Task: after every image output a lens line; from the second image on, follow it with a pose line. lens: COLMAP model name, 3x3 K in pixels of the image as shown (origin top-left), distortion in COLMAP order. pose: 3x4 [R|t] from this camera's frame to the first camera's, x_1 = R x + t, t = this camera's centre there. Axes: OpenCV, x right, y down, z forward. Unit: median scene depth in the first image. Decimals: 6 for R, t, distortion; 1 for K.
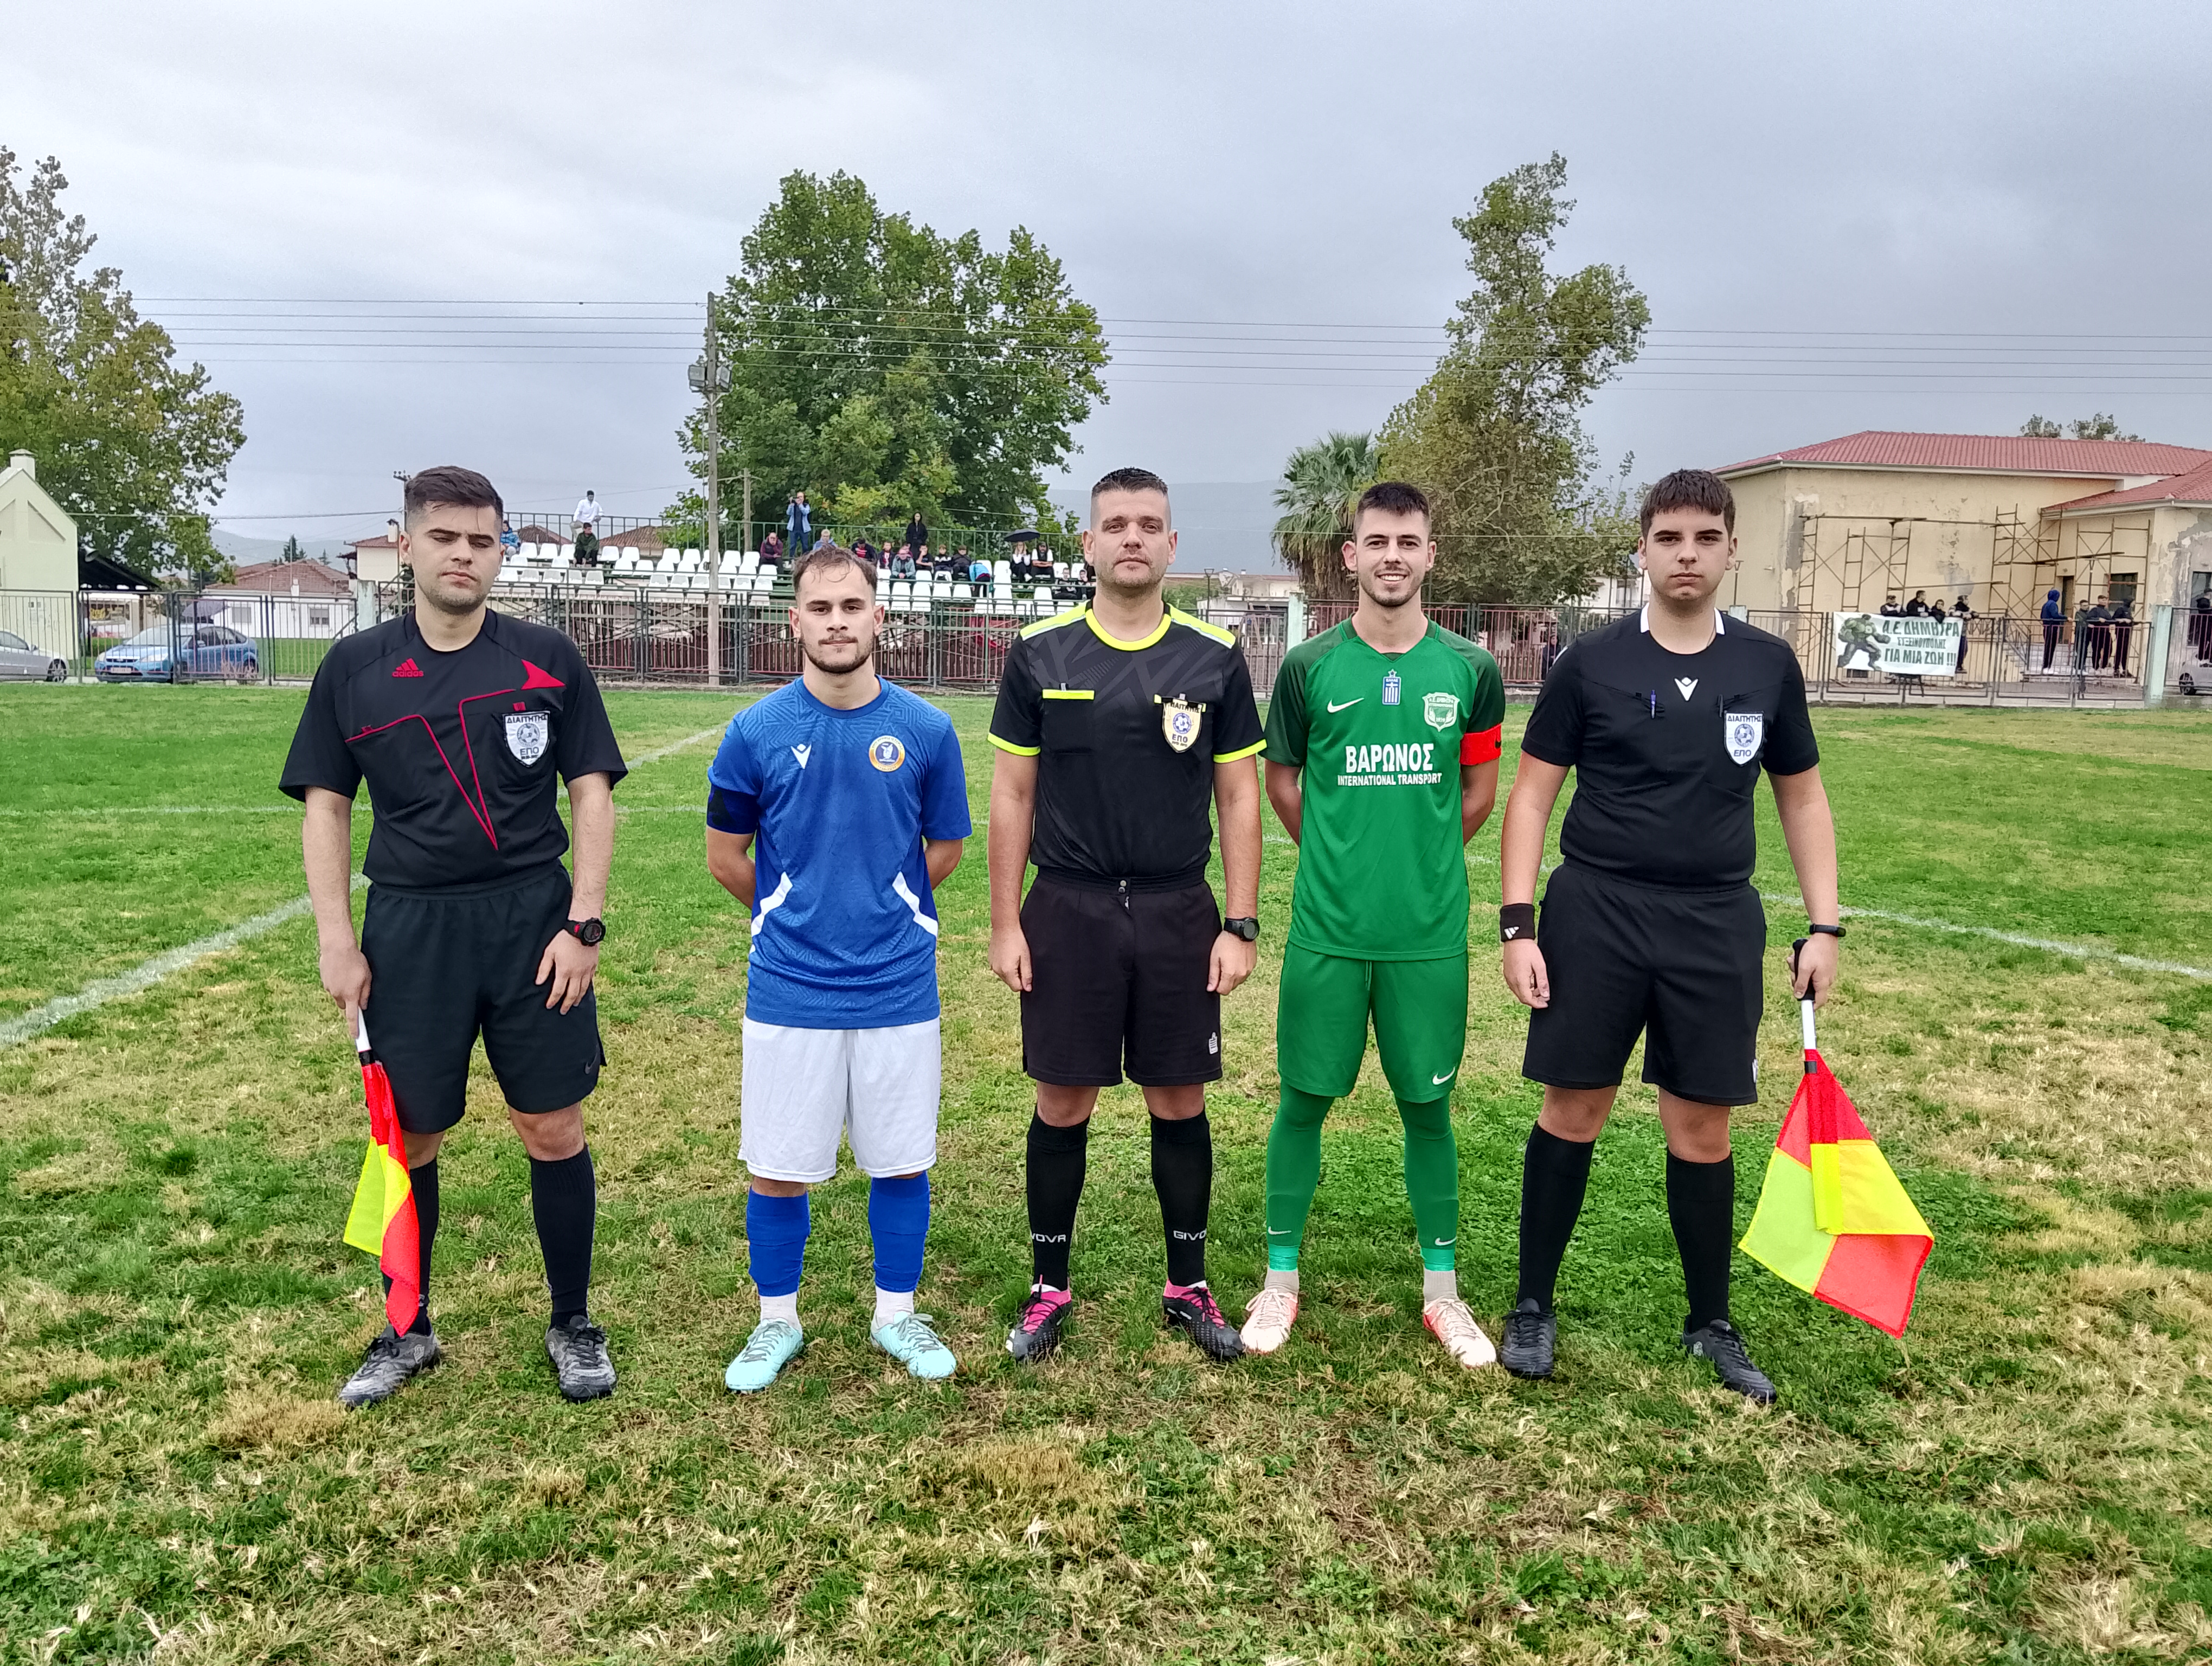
lens RADIAL K [[1803.9, 0, 1070.9], [0, 1803.9, 837.4], [0, 0, 1]] dist [0.100343, -0.180888]
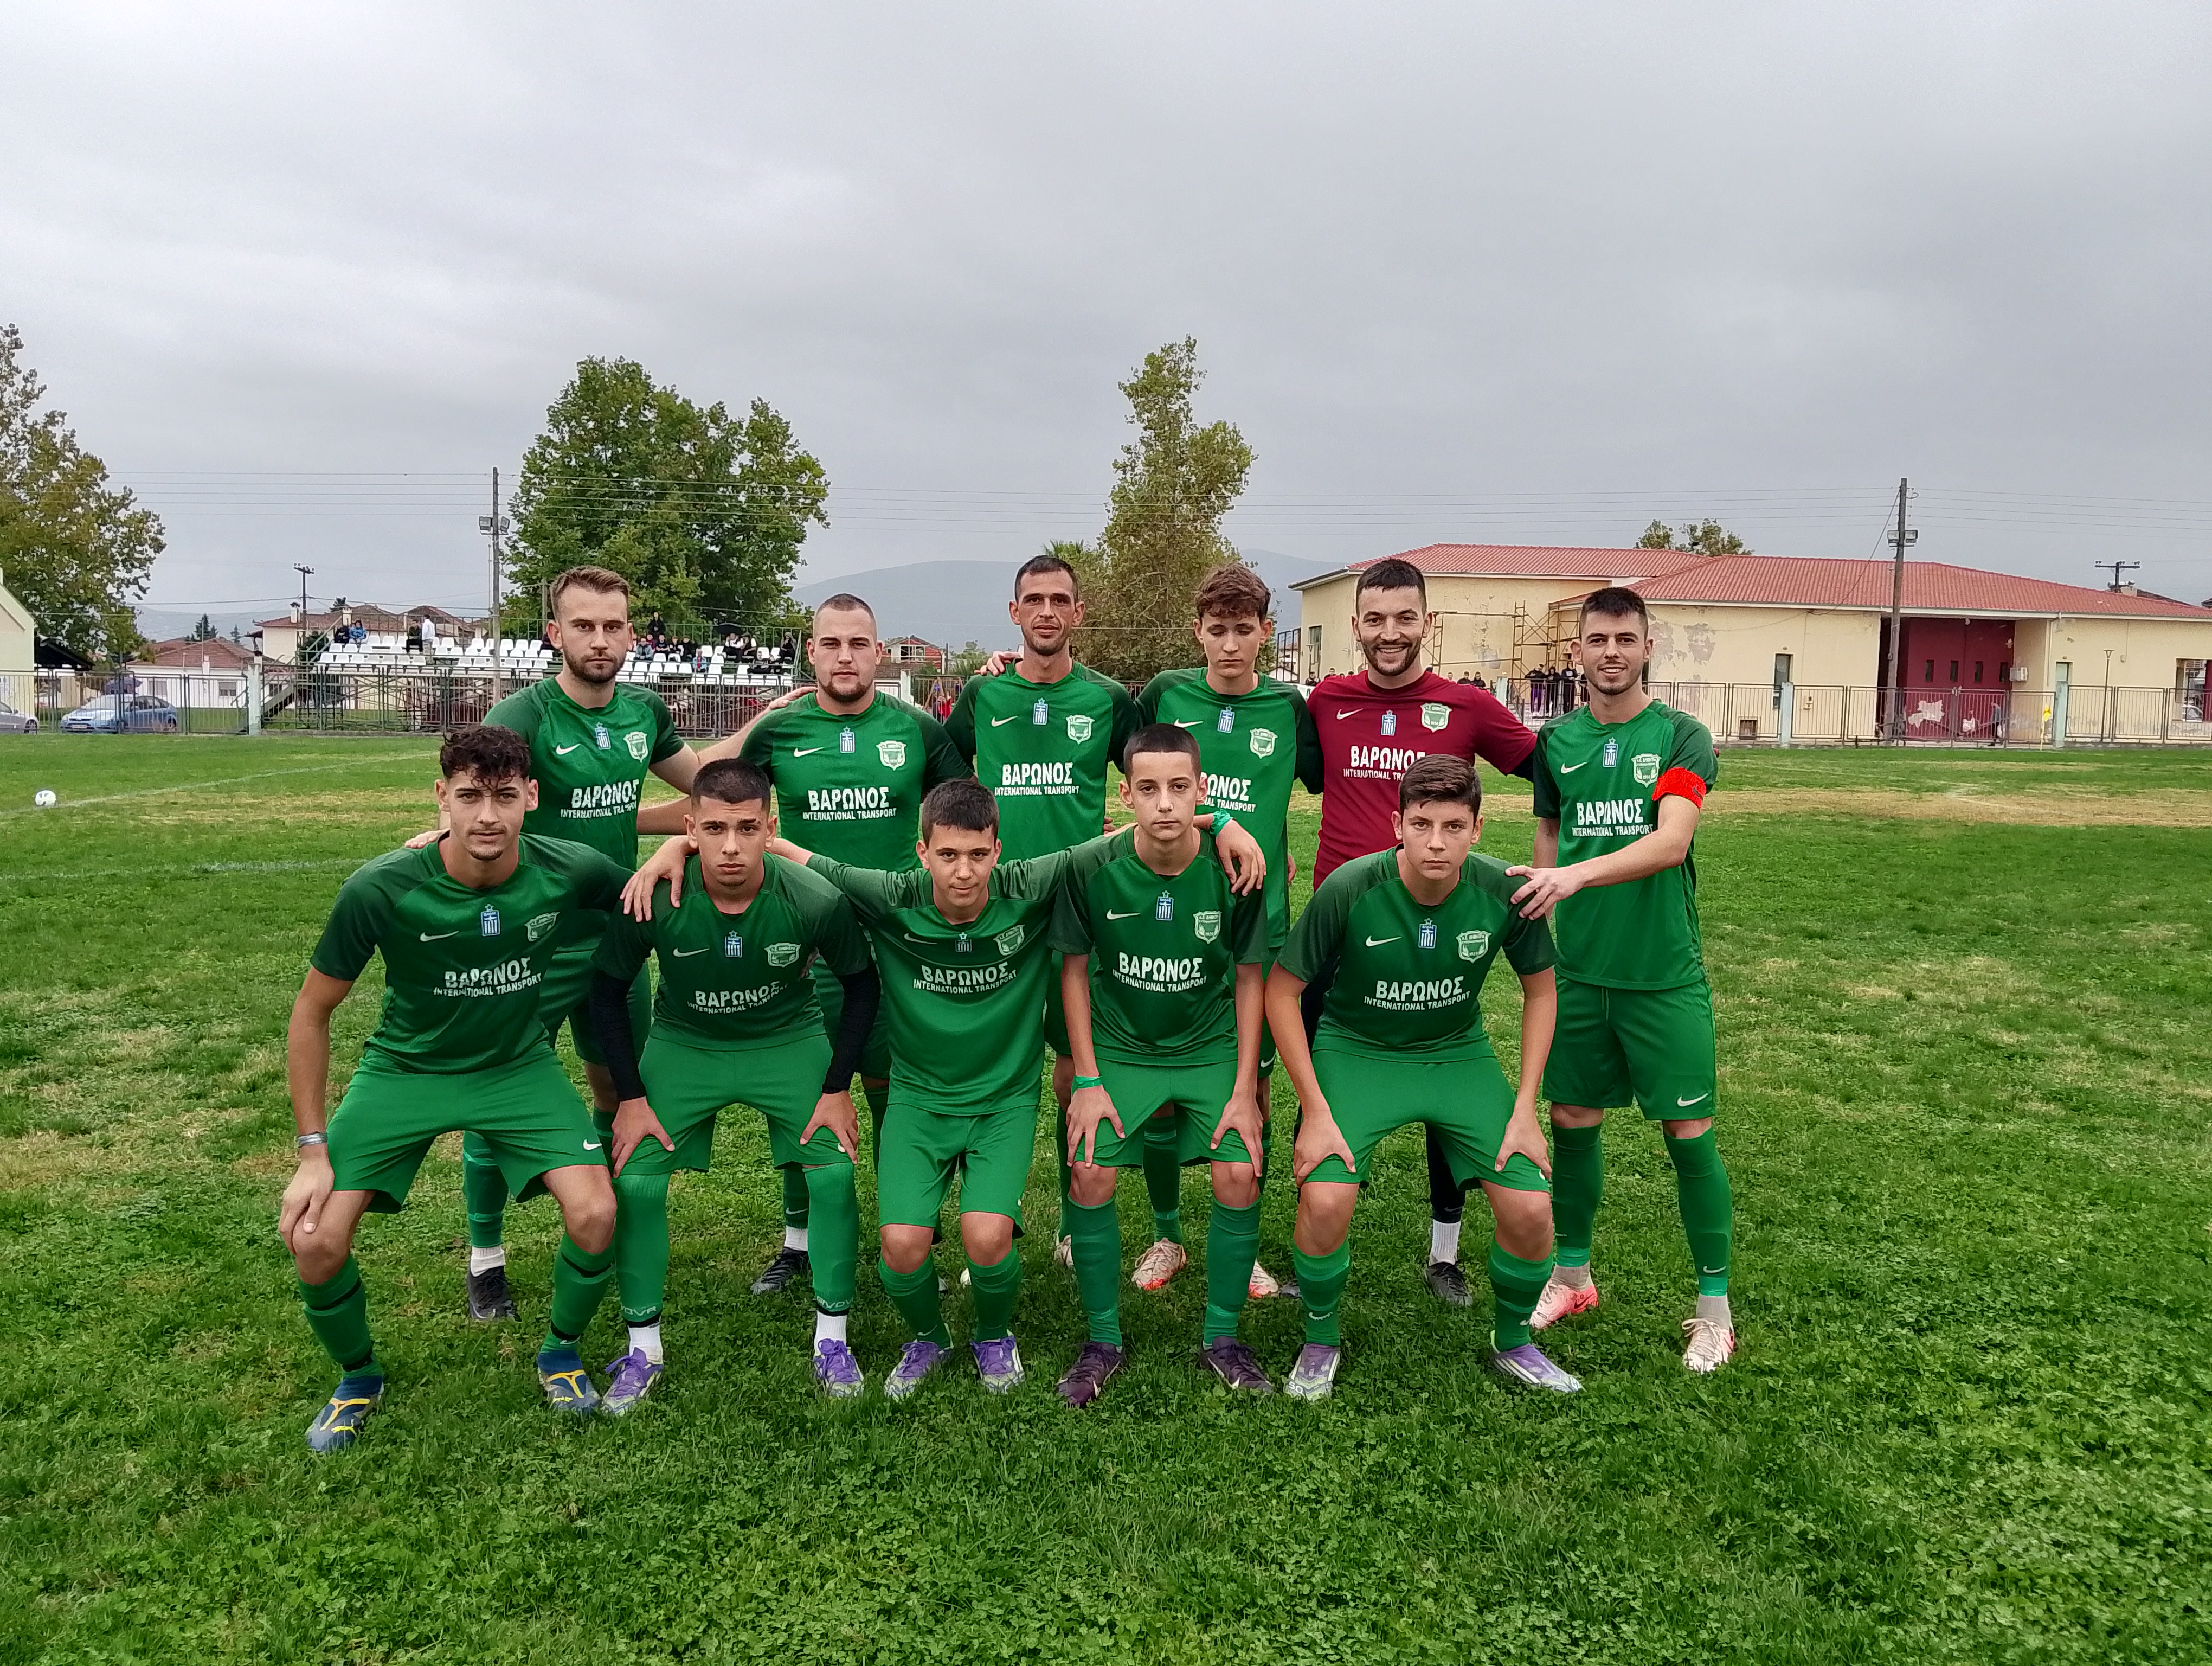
lens RADIAL K [[1803.9, 0, 1070.9], [0, 1803.9, 837.4], [0, 0, 1]] dist [0.100343, -0.180888]
pose [[0.999144, -0.006761, 0.040809, 0.132802], [0.008316, 0.999241, -0.038048, 0.038452], [-0.040521, 0.038354, 0.998442, -0.309069]]
